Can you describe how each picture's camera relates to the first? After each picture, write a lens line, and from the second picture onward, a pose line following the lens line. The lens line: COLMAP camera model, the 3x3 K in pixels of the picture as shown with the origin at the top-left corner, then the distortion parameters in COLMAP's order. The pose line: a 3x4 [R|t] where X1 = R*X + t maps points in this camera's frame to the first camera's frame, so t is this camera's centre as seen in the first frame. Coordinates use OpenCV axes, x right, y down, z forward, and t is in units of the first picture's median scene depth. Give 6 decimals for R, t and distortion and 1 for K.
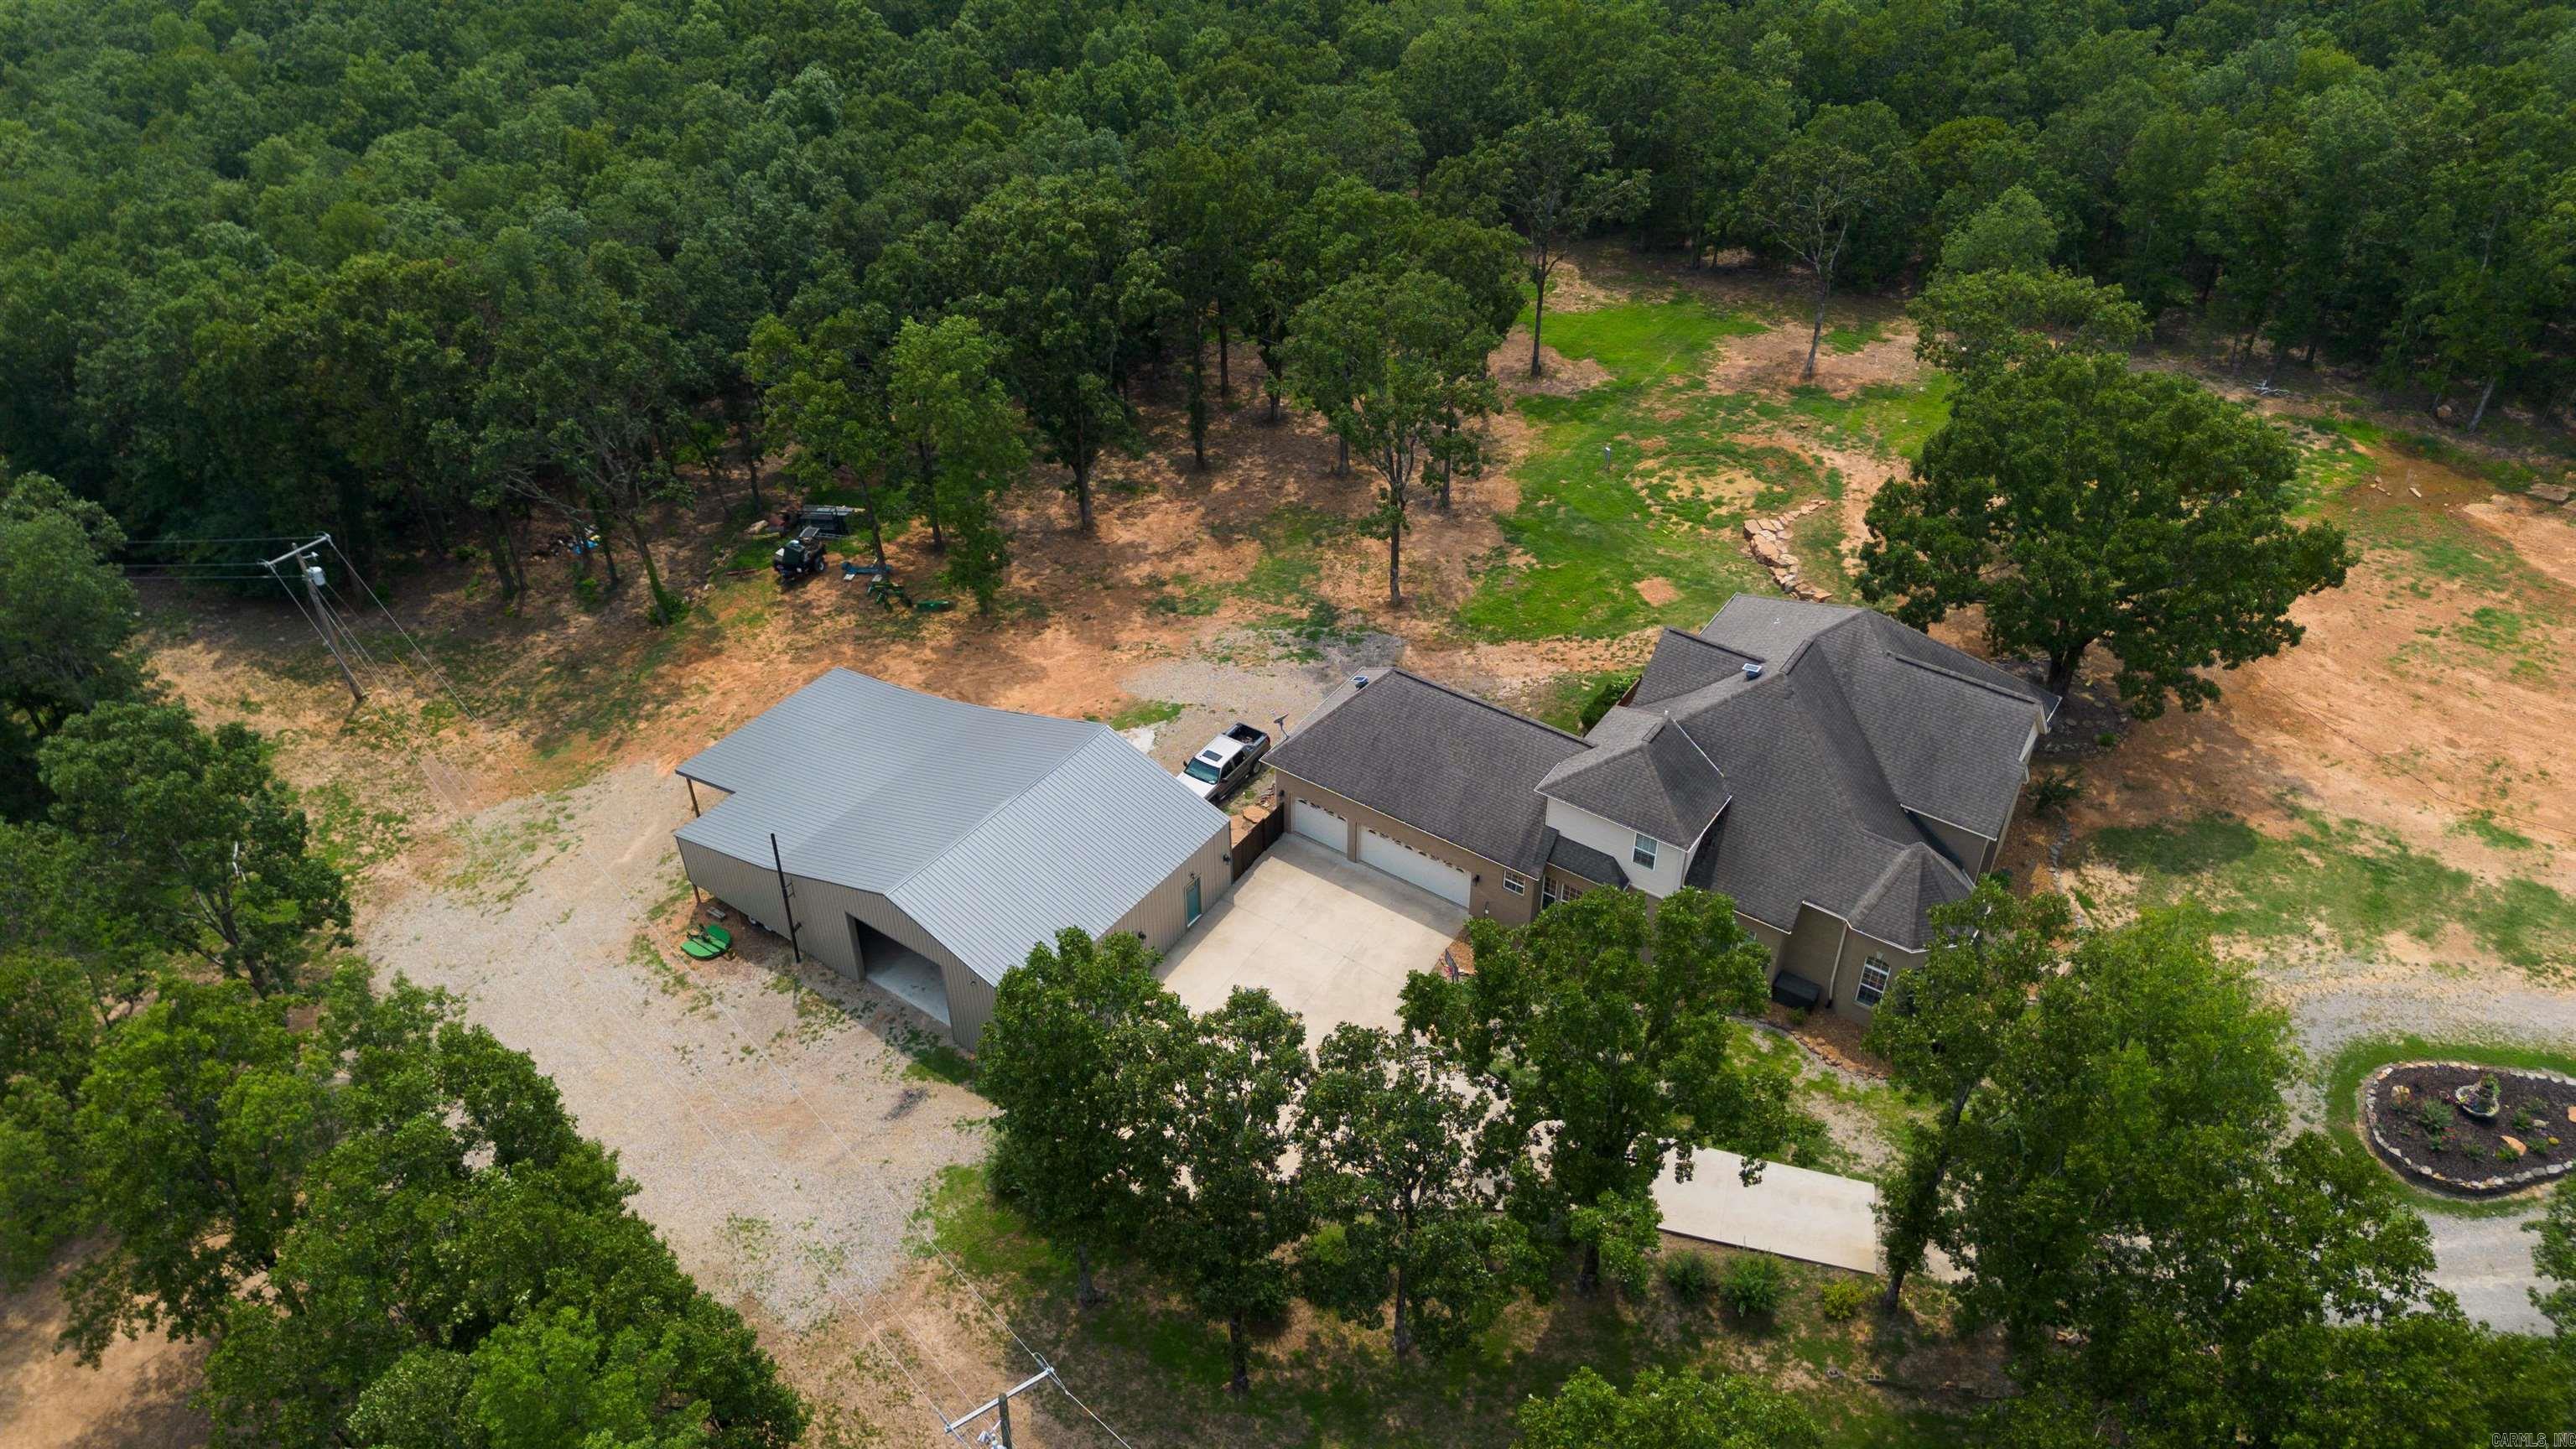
lens RADIAL K [[1816.8, 0, 1297.4], [0, 1816.8, 728.1], [0, 0, 1]] dist [0.083888, -0.091145]
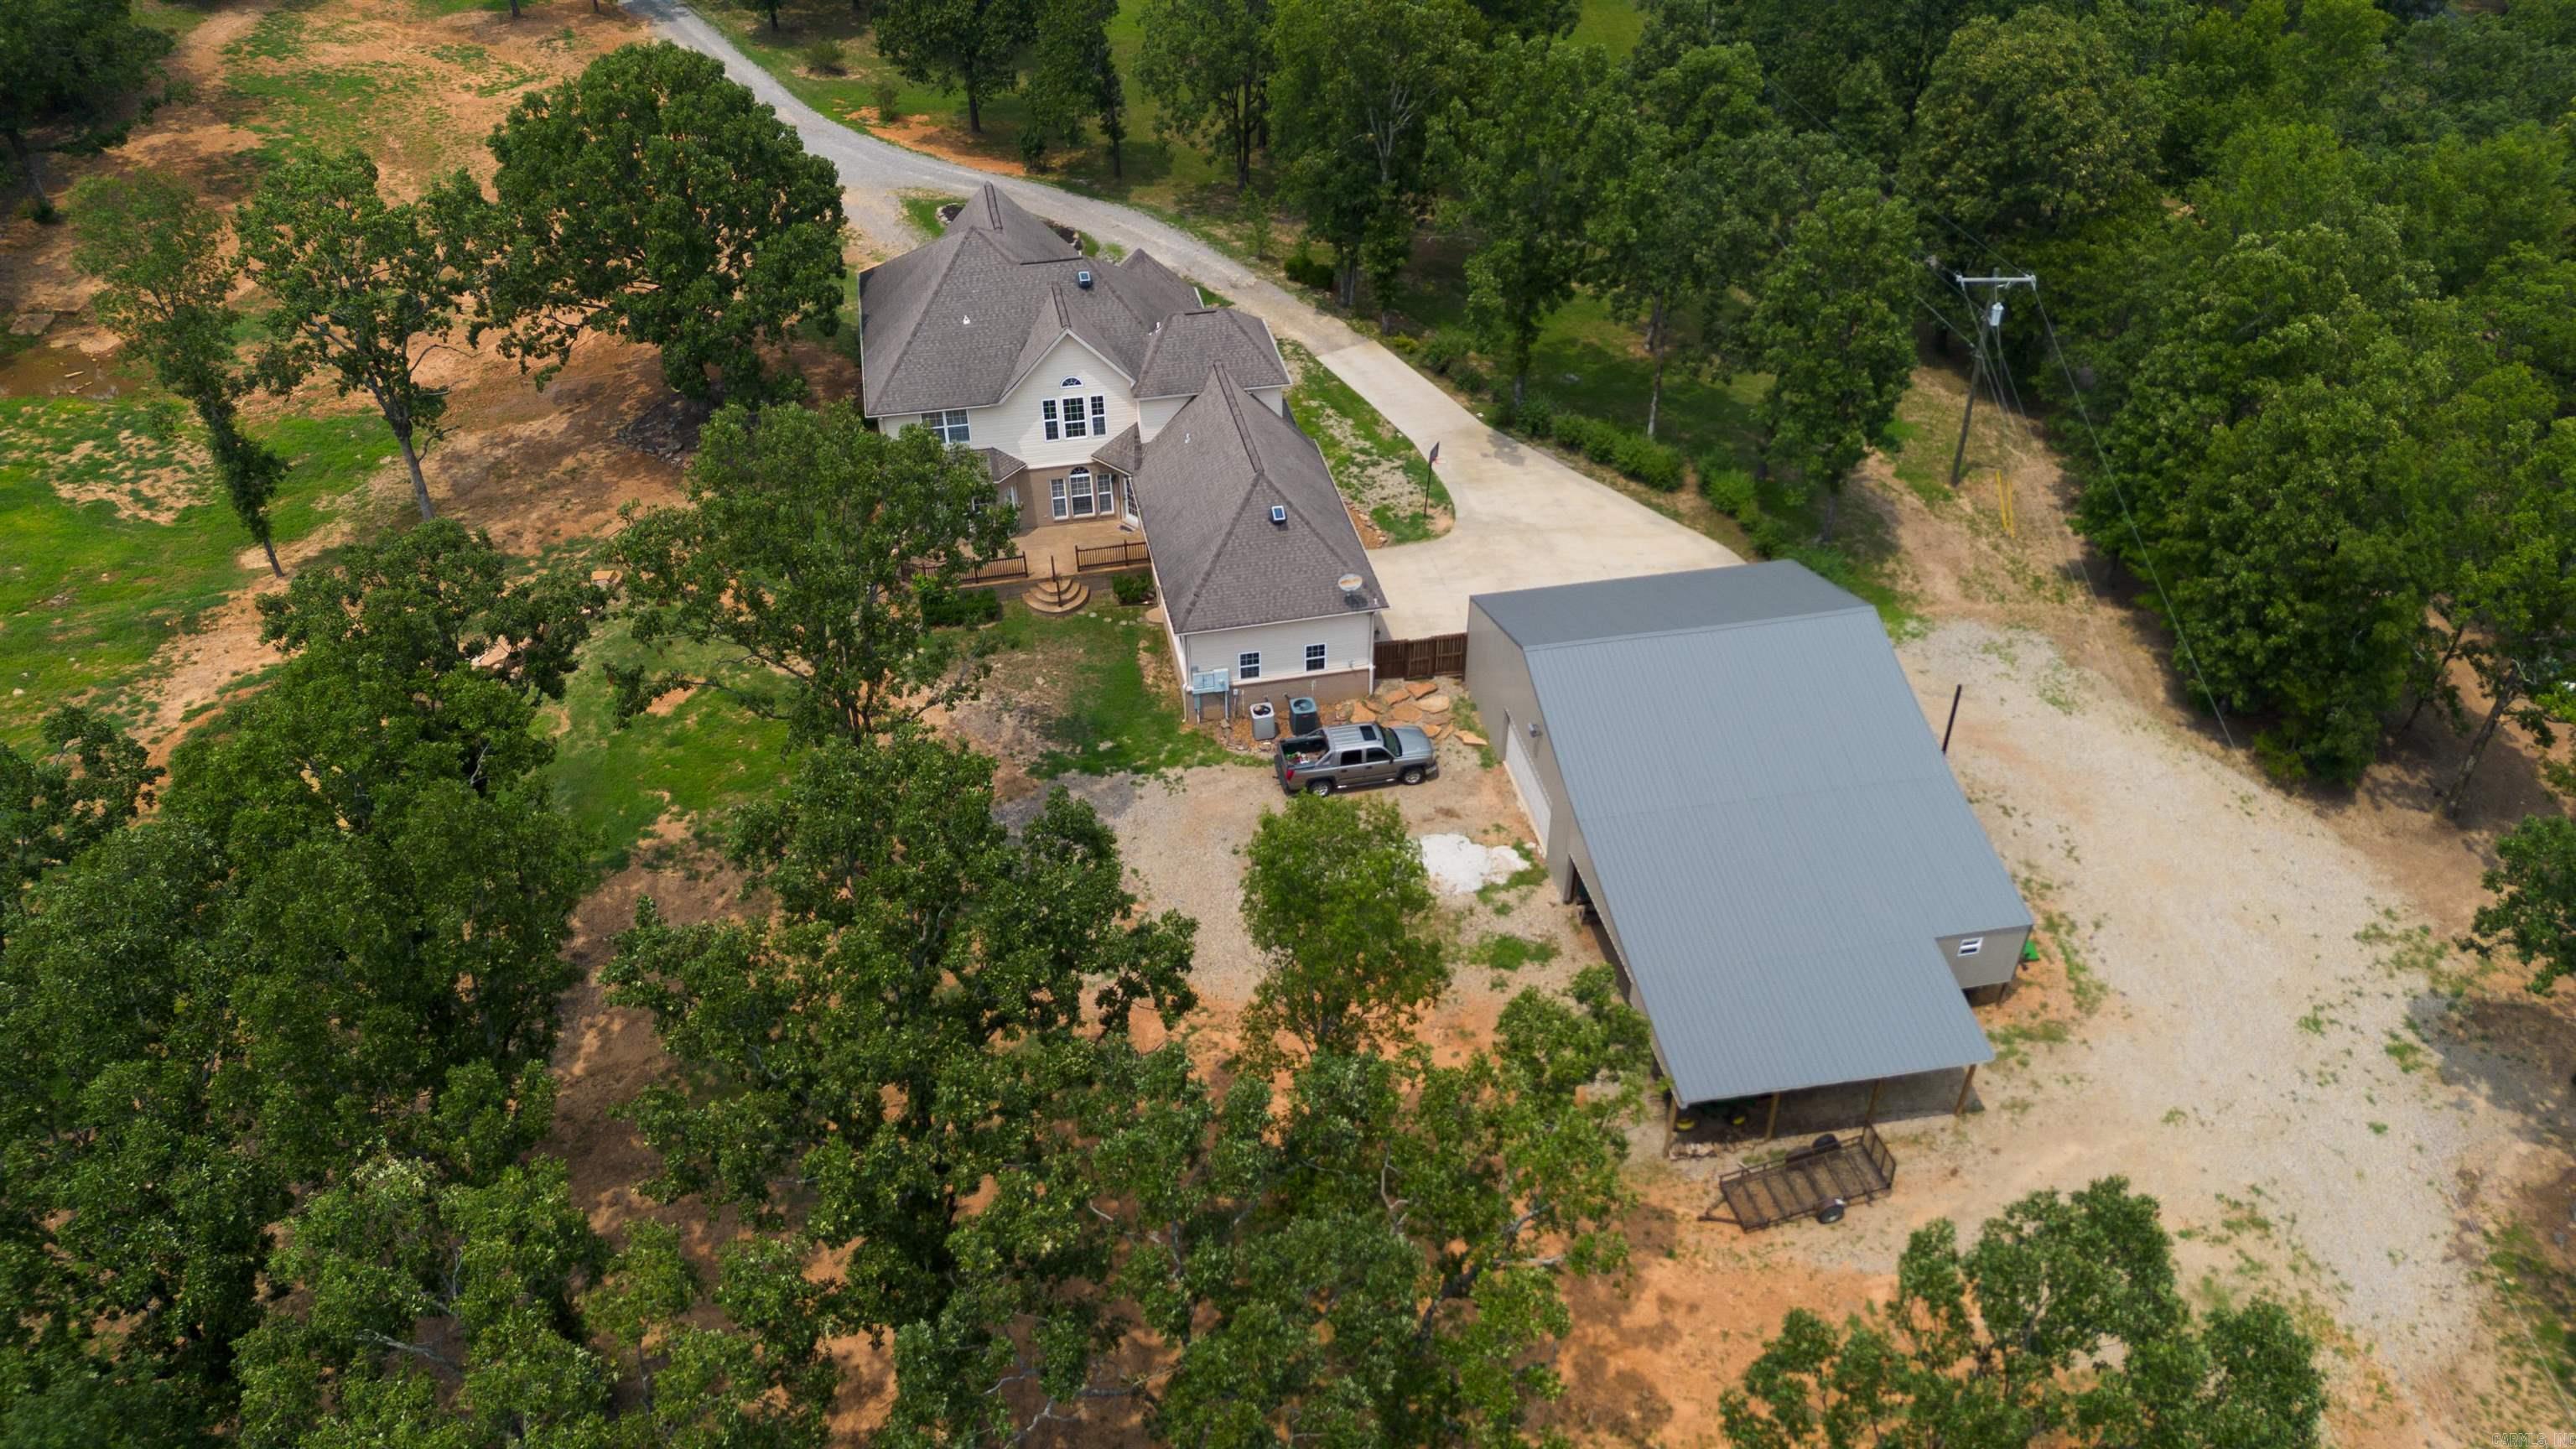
lens RADIAL K [[1816.8, 0, 1290.9], [0, 1816.8, 725.2], [0, 0, 1]] dist [0.083888, -0.091145]
pose [[-0.719794, -0.415234, 0.556306, -0.492784], [0.429952, 0.362501, 0.826882, -0.701292], [-0.545011, 0.834370, -0.082395, 1.132166]]
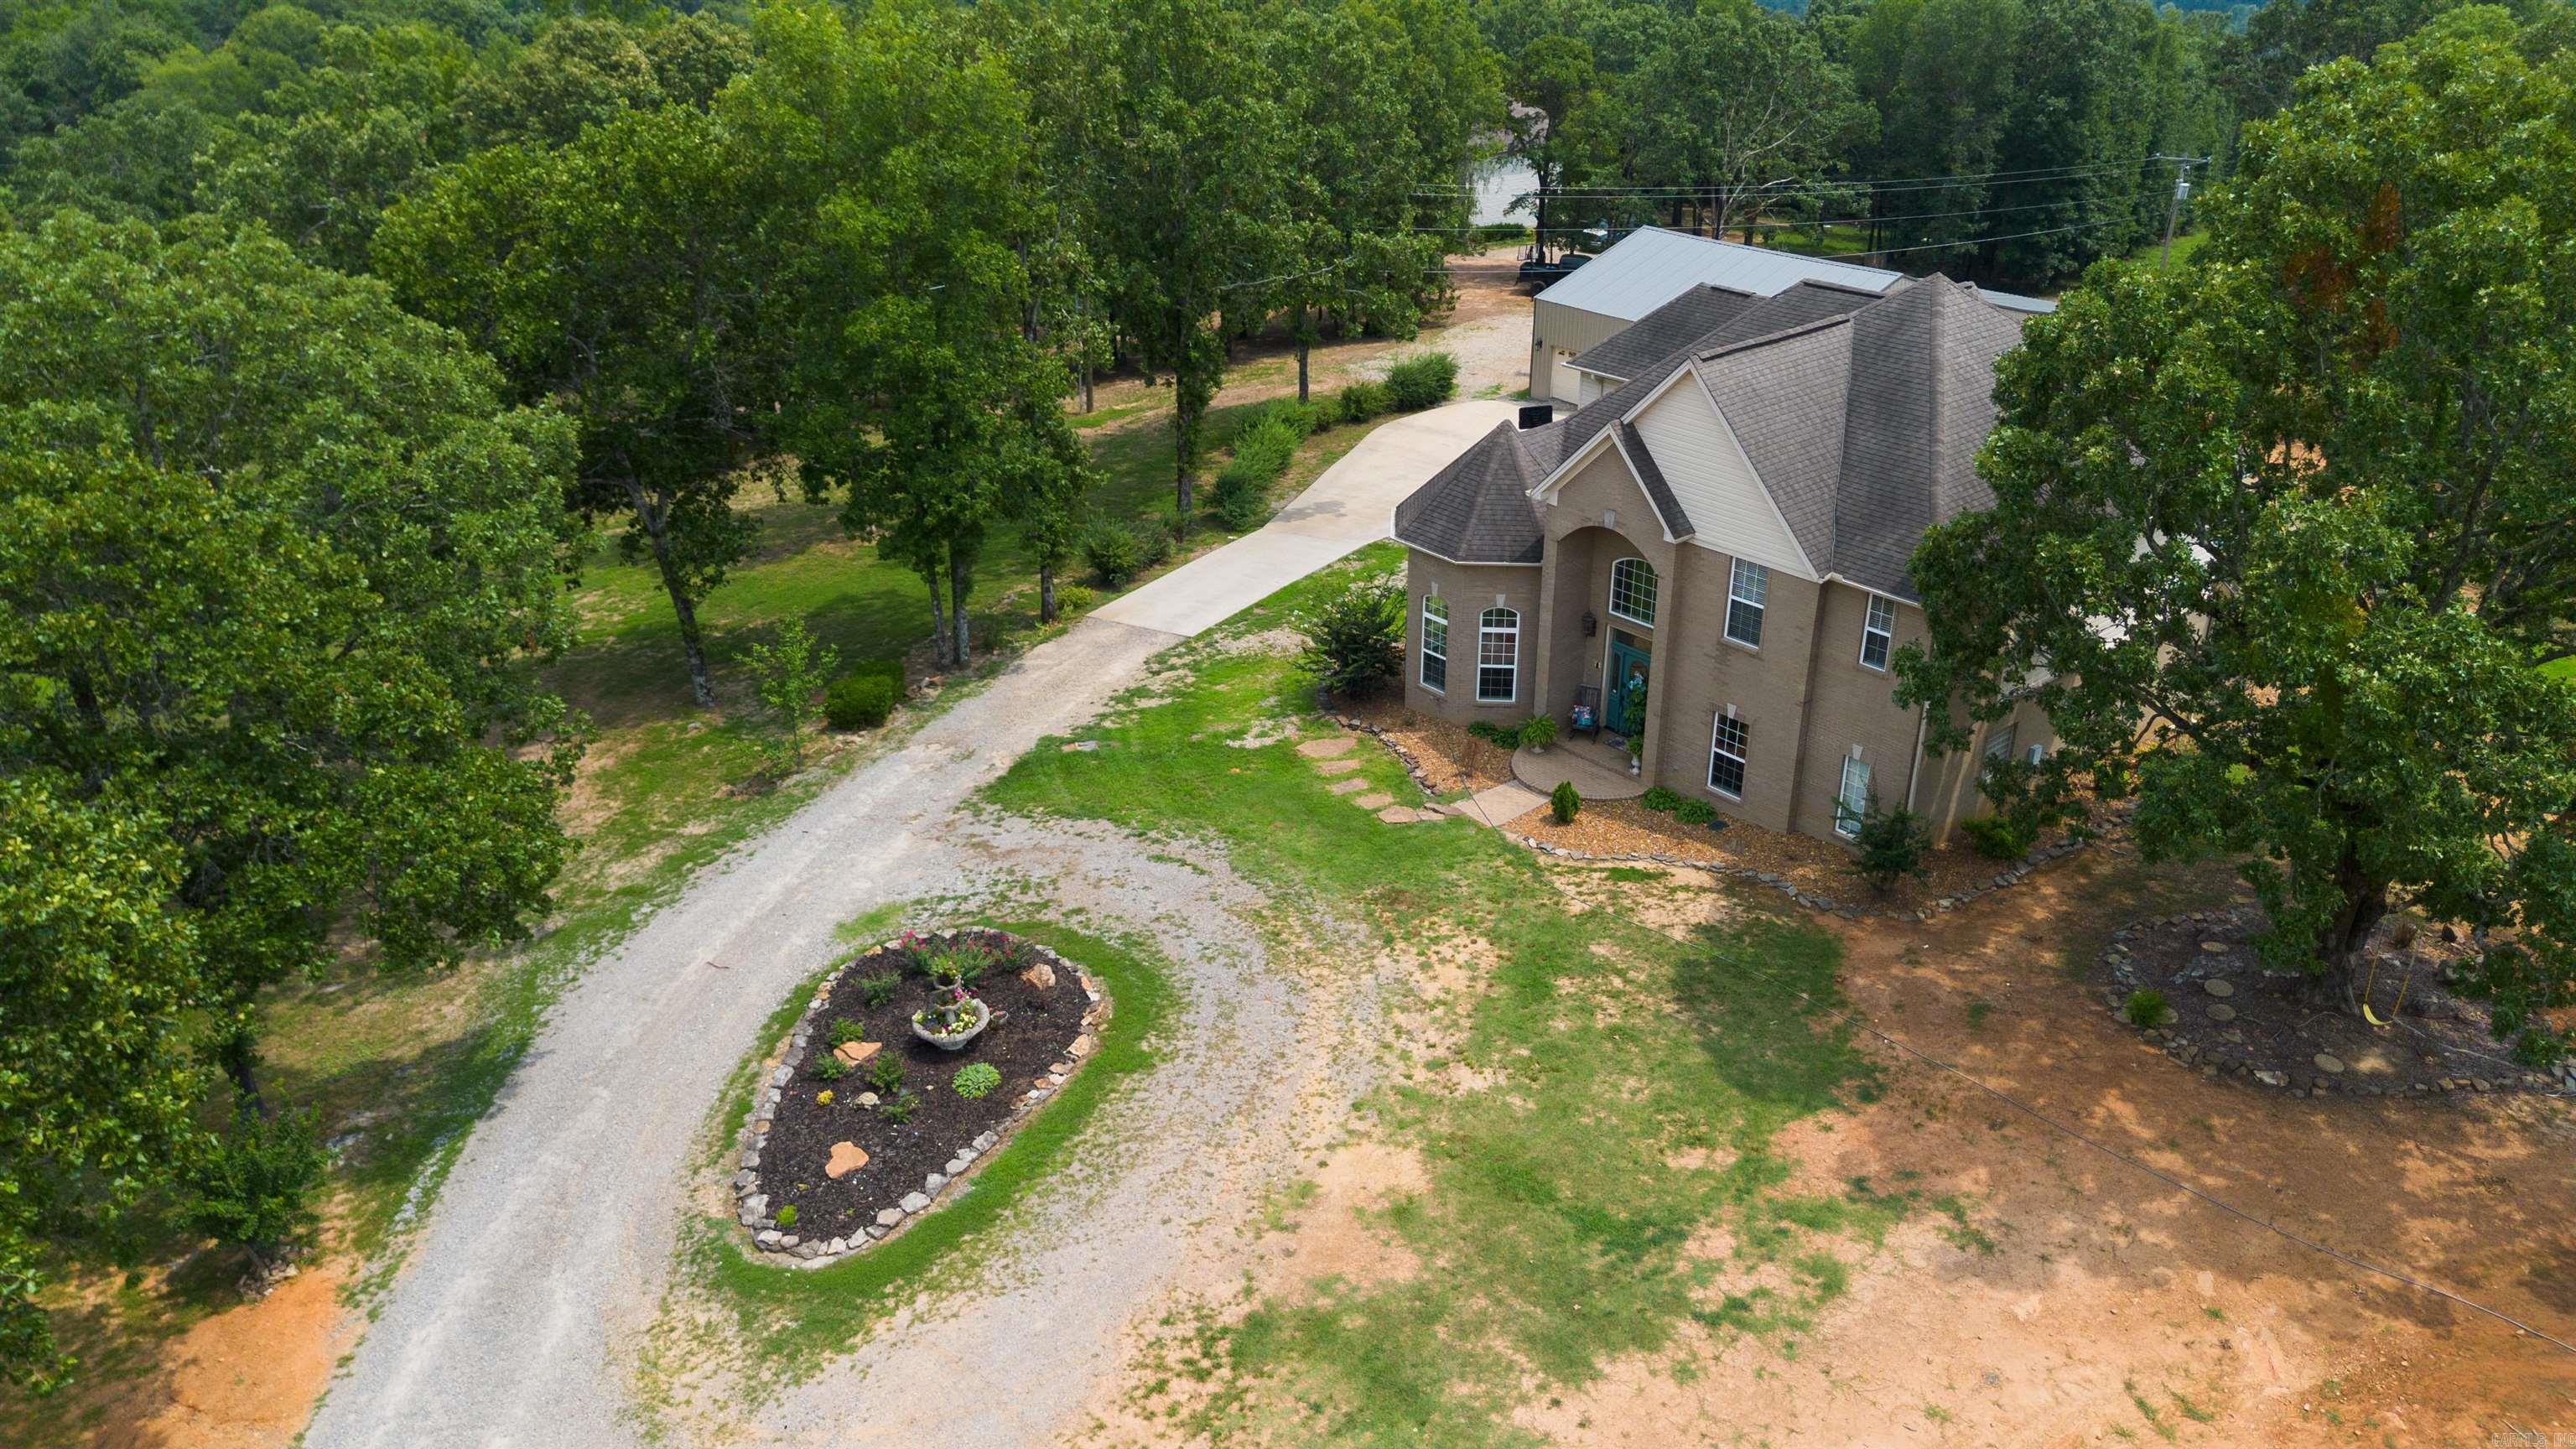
lens RADIAL K [[1816.8, 0, 1286.5], [0, 1816.8, 739.0], [0, 0, 1]] dist [0.083888, -0.091145]
pose [[-0.263597, 0.430825, -0.863080, 0.847848], [-0.586943, 0.638404, 0.497934, -0.126848], [0.765516, 0.637833, 0.084589, 0.819157]]
